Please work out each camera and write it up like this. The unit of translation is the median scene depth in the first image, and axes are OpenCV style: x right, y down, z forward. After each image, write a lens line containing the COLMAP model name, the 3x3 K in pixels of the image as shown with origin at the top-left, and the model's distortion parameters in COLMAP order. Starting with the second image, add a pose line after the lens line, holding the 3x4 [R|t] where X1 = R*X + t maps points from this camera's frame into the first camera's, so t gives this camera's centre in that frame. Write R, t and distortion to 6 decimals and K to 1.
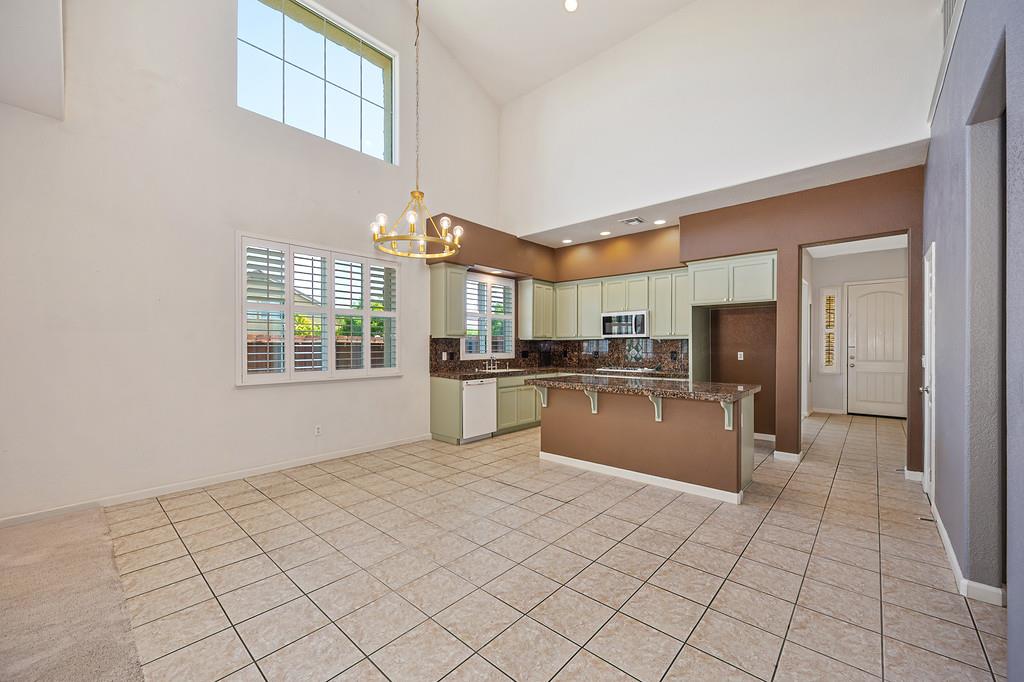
lens RADIAL K [[404.6, 0, 512.3], [0, 404.6, 346.9], [0, 0, 1]] dist [-0.001985, 0.000665]
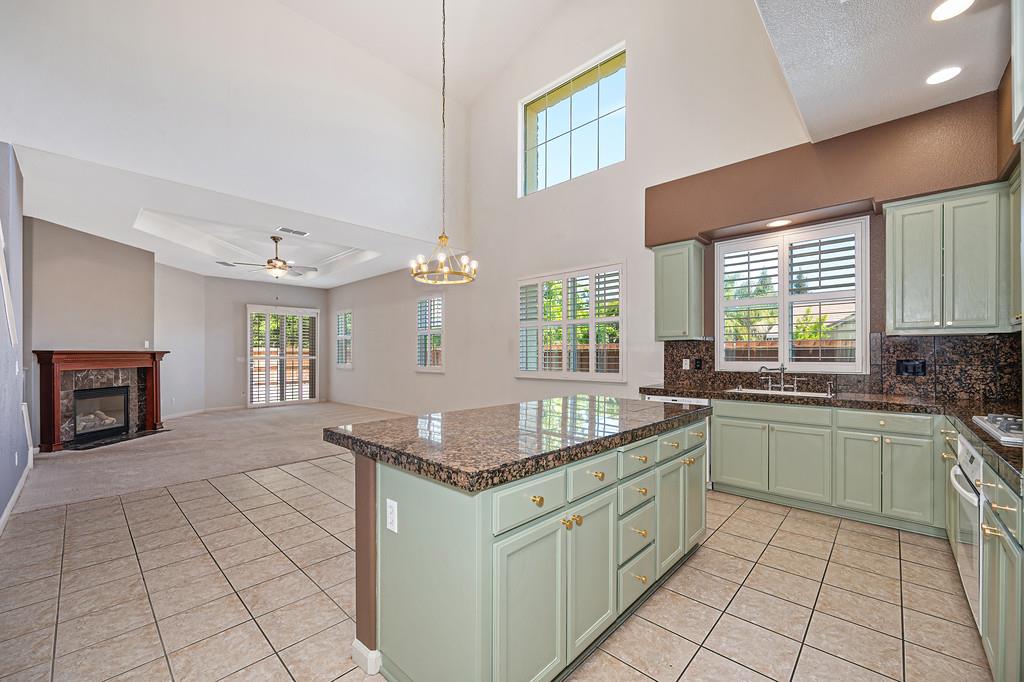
lens RADIAL K [[404.6, 0, 511.5], [0, 404.6, 353.9], [0, 0, 1]] dist [-0.001985, 0.000665]
pose [[-0.021467, 0.001067, -0.999769, 0.623818], [-0.000171, 0.999999, 0.001071, 0.003012], [0.999770, 0.000194, -0.021467, 0.709112]]
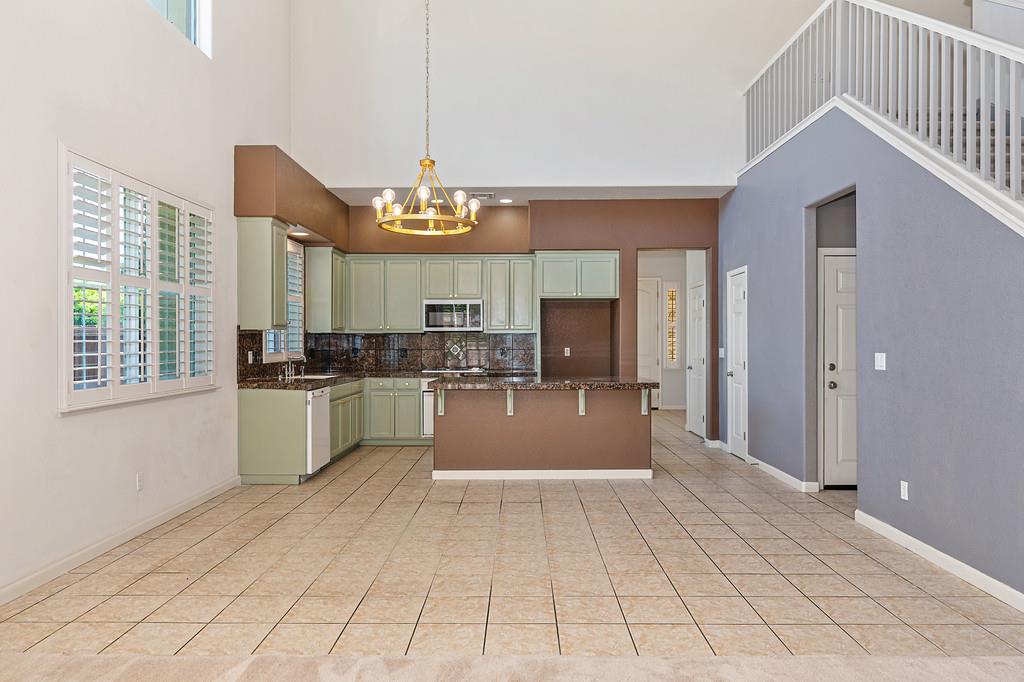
lens RADIAL K [[657.7, 0, 516.8], [0, 657.7, 341.1], [0, 0, 1]] dist [-0.001426, 0.005455]
pose [[0.746611, -0.000789, 0.665261, -0.571666], [0.003253, 0.999992, -0.002464, 0.000624], [-0.665253, 0.004003, 0.746607, -0.085574]]
